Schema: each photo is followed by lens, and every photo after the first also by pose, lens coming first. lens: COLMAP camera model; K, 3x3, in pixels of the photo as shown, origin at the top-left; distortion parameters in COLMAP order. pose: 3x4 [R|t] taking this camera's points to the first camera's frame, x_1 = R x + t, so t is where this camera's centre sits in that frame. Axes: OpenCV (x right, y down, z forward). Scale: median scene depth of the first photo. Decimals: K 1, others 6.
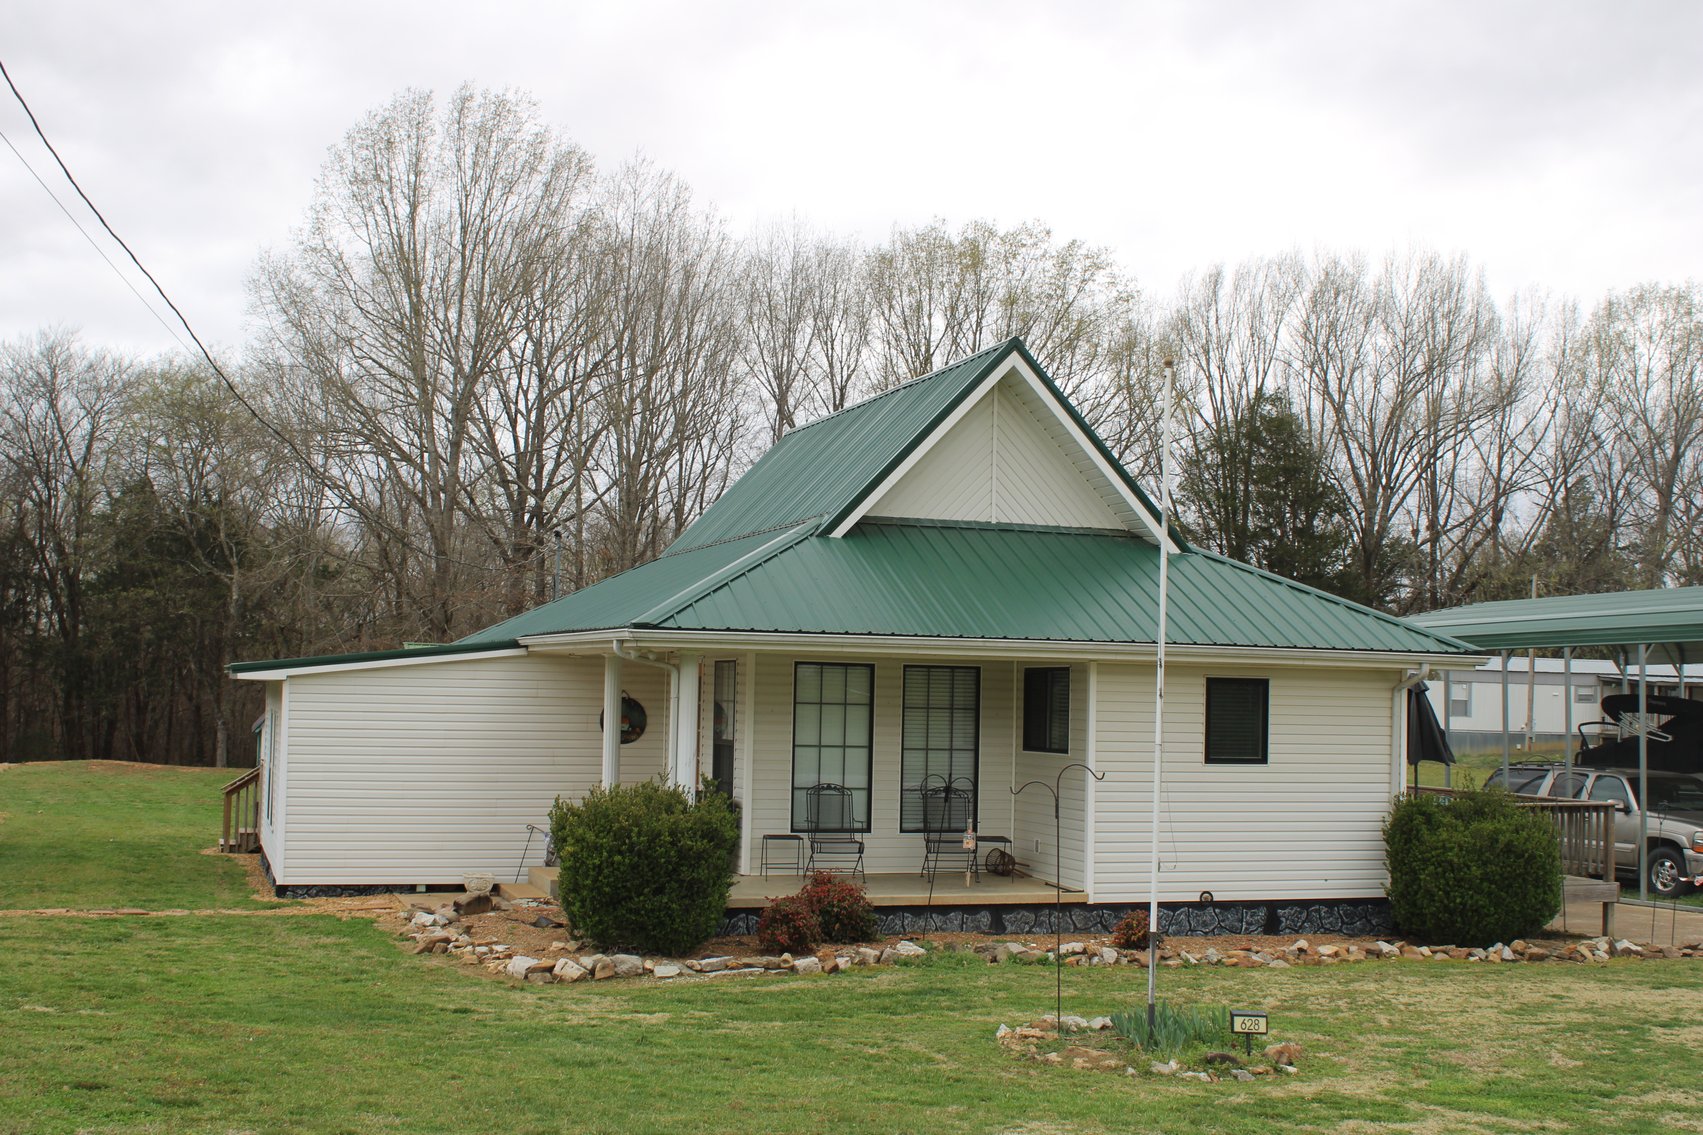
lens RADIAL K [[1996.2, 0, 876.4], [0, 1996.2, 570.2], [0, 0, 1]] dist [-0.070851, 0.000000]
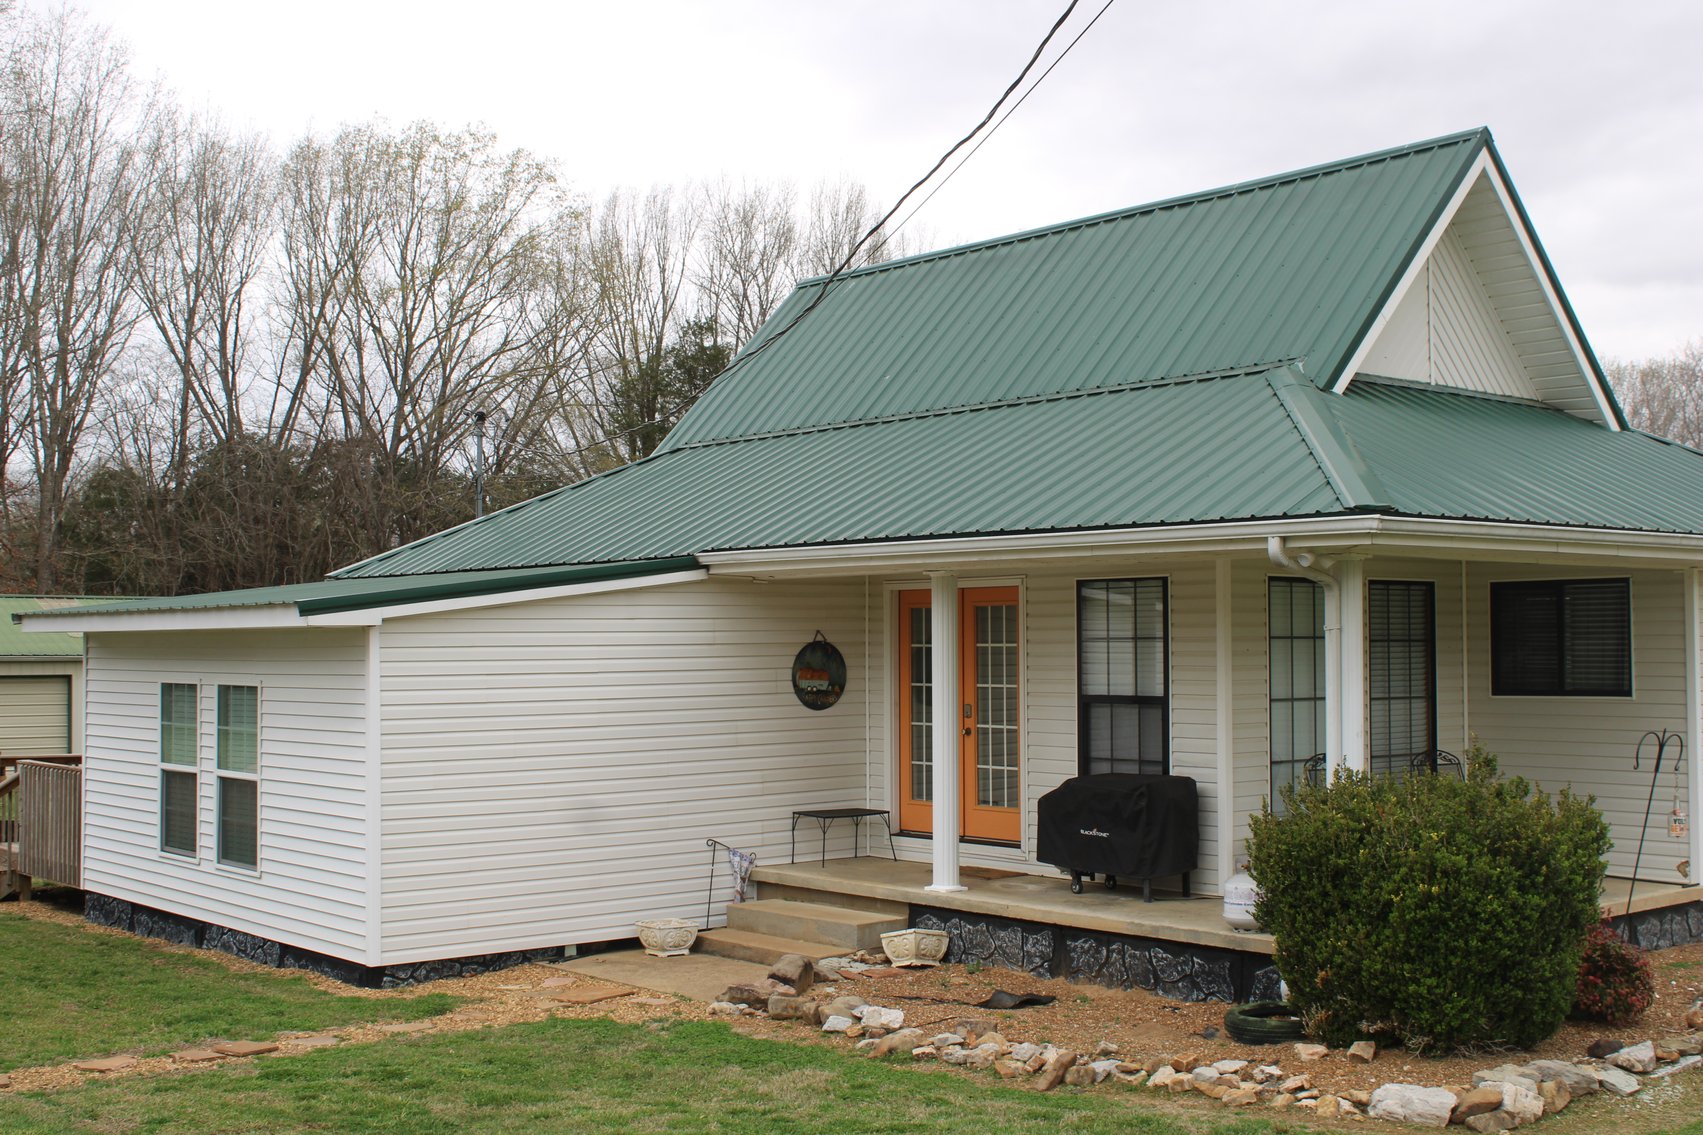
lens RADIAL K [[1996.2, 0, 895.1], [0, 1996.2, 541.5], [0, 0, 1]] dist [-0.070851, 0.000000]
pose [[0.926209, -0.006436, 0.376955, -0.420323], [0.002224, 0.999930, 0.011608, 0.026065], [-0.377003, -0.009913, 0.926159, 0.428227]]
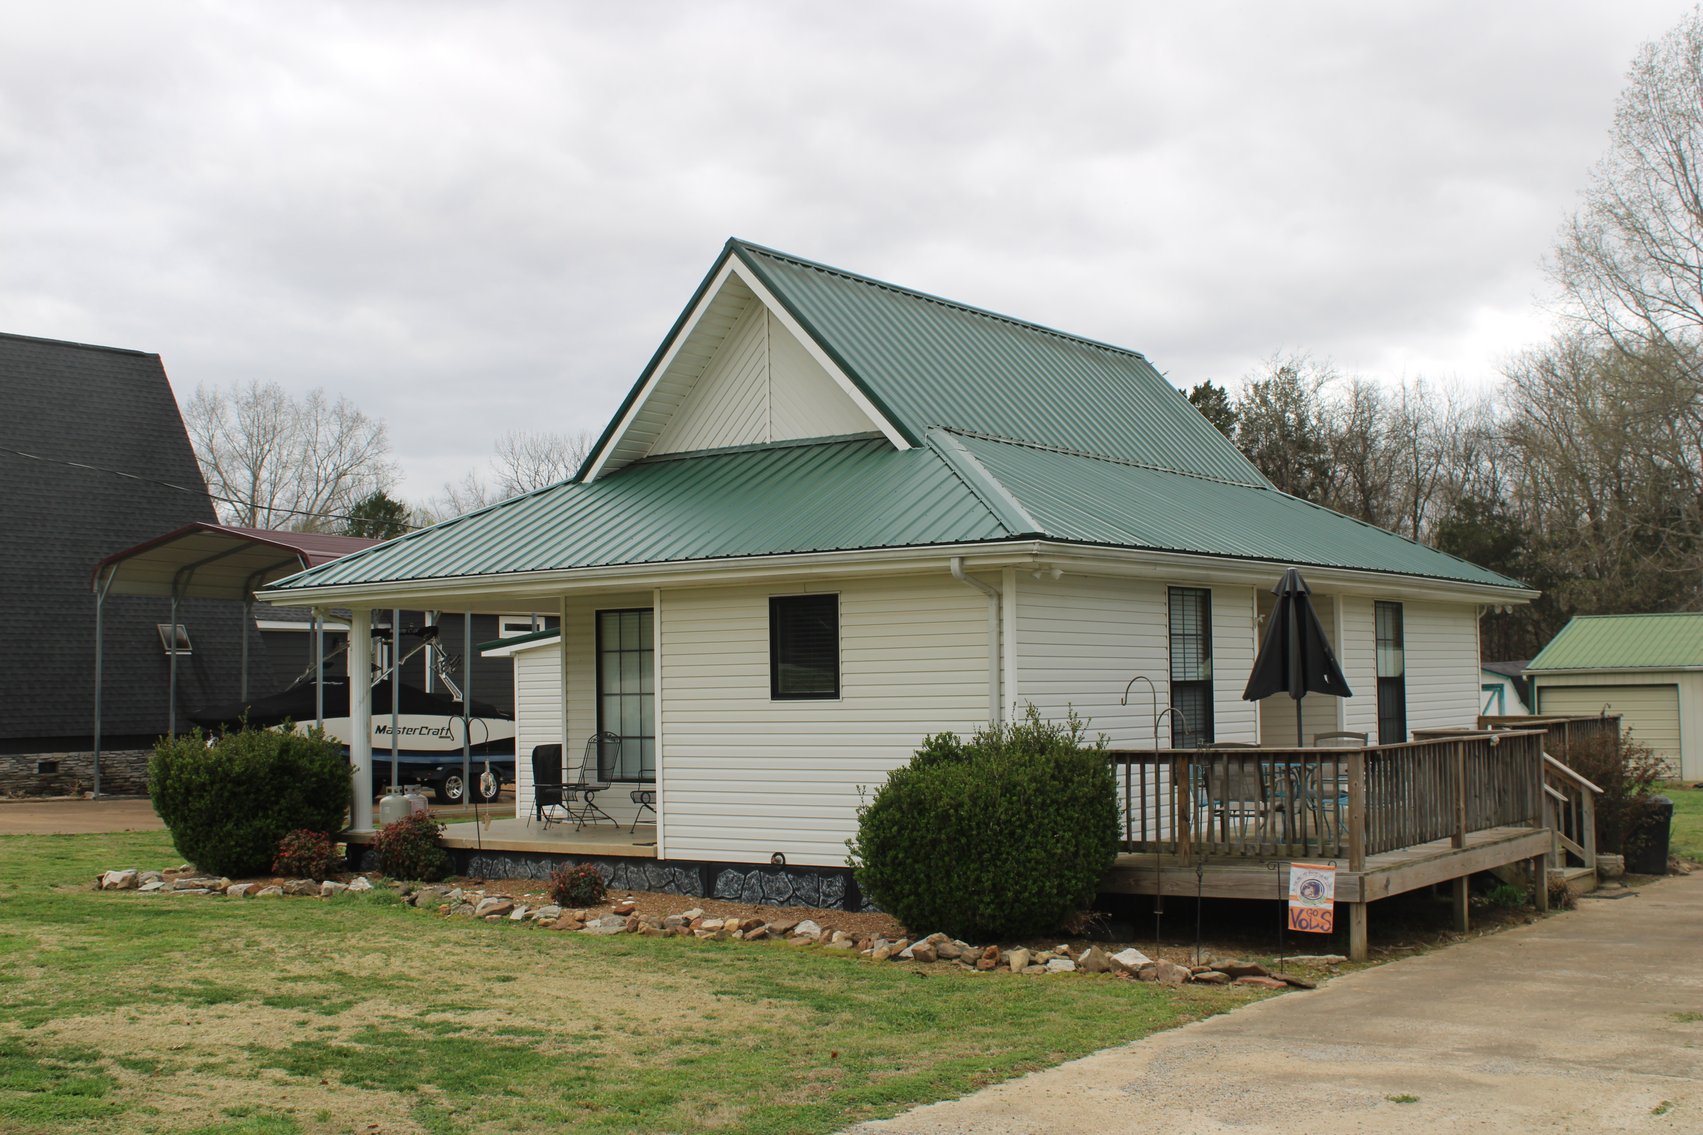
lens RADIAL K [[1996.2, 0, 856.6], [0, 1996.2, 562.0], [0, 0, 1]] dist [-0.070851, 0.000000]
pose [[0.583371, -0.085781, -0.807663, 0.857740], [0.079043, 0.995683, -0.048658, 0.081809], [0.808350, -0.035454, 0.587633, 0.529047]]
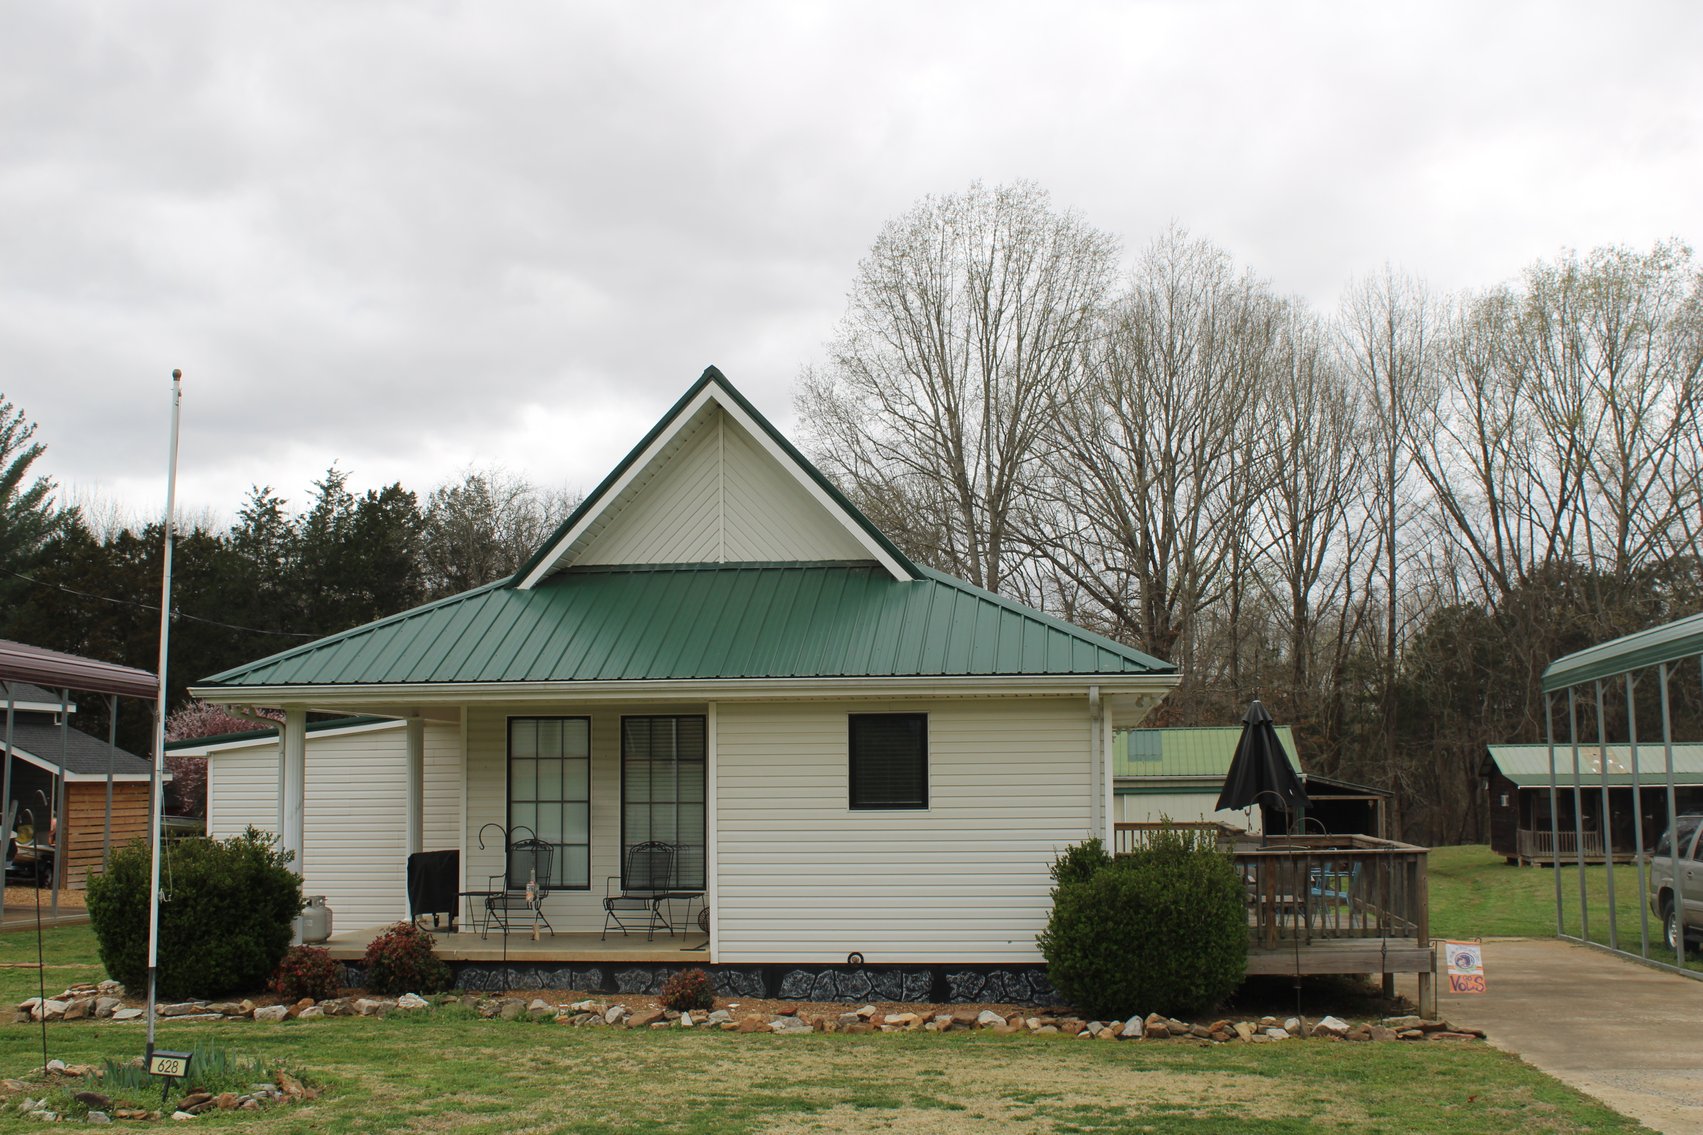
lens RADIAL K [[1996.2, 0, 868.8], [0, 1996.2, 560.4], [0, 0, 1]] dist [-0.070851, 0.000000]
pose [[0.905177, -0.077091, -0.417985, 0.550899], [0.054917, 0.996383, -0.064842, 0.043155], [0.421472, 0.035739, 0.906137, 0.178798]]
